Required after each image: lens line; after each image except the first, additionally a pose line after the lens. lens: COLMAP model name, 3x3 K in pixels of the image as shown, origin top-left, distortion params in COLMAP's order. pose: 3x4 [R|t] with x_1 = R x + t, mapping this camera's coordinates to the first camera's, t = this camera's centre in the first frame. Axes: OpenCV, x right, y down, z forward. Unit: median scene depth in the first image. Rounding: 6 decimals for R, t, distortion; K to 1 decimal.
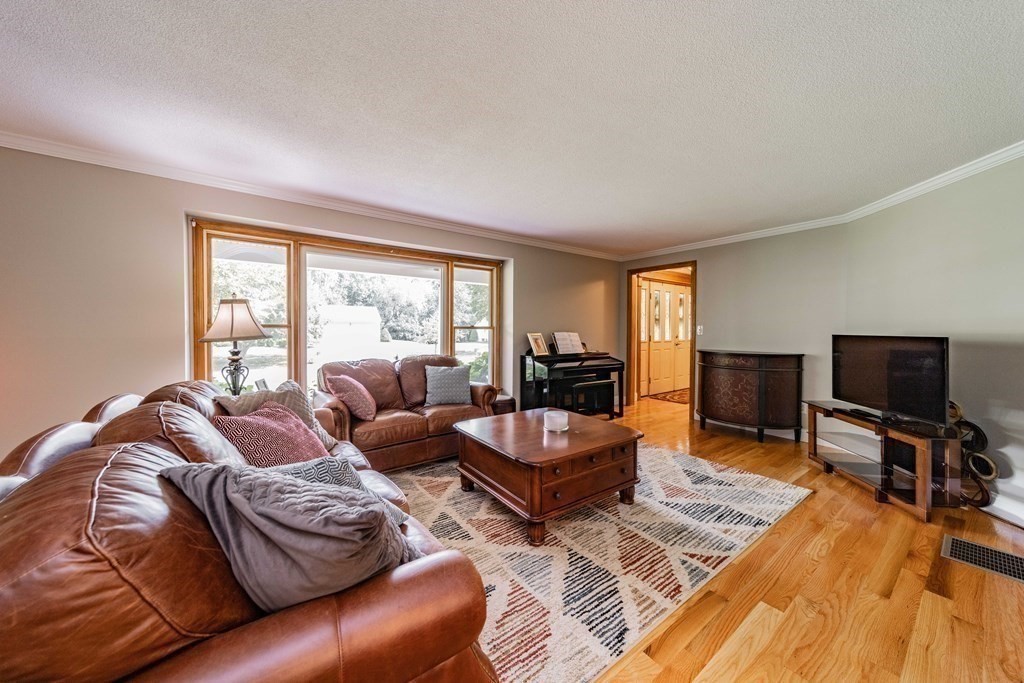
lens RADIAL K [[356.3, 0, 512.0], [0, 356.3, 341.5], [0, 0, 1]] dist [0.001461, 0.000045]
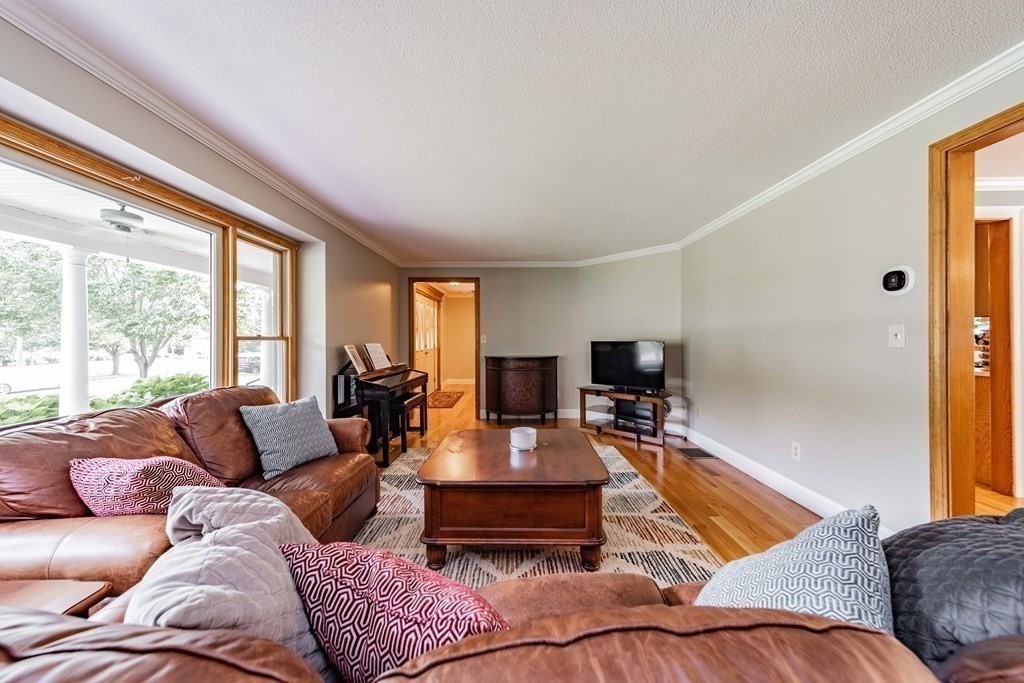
lens RADIAL K [[356.3, 0, 512.0], [0, 356.3, 341.5], [0, 0, 1]] dist [0.001461, 0.000045]
pose [[0.599072, -0.014006, 0.800573, -0.371277], [0.034618, 0.999365, -0.008420, -0.012528], [-0.799947, 0.032758, 0.599176, 0.270912]]
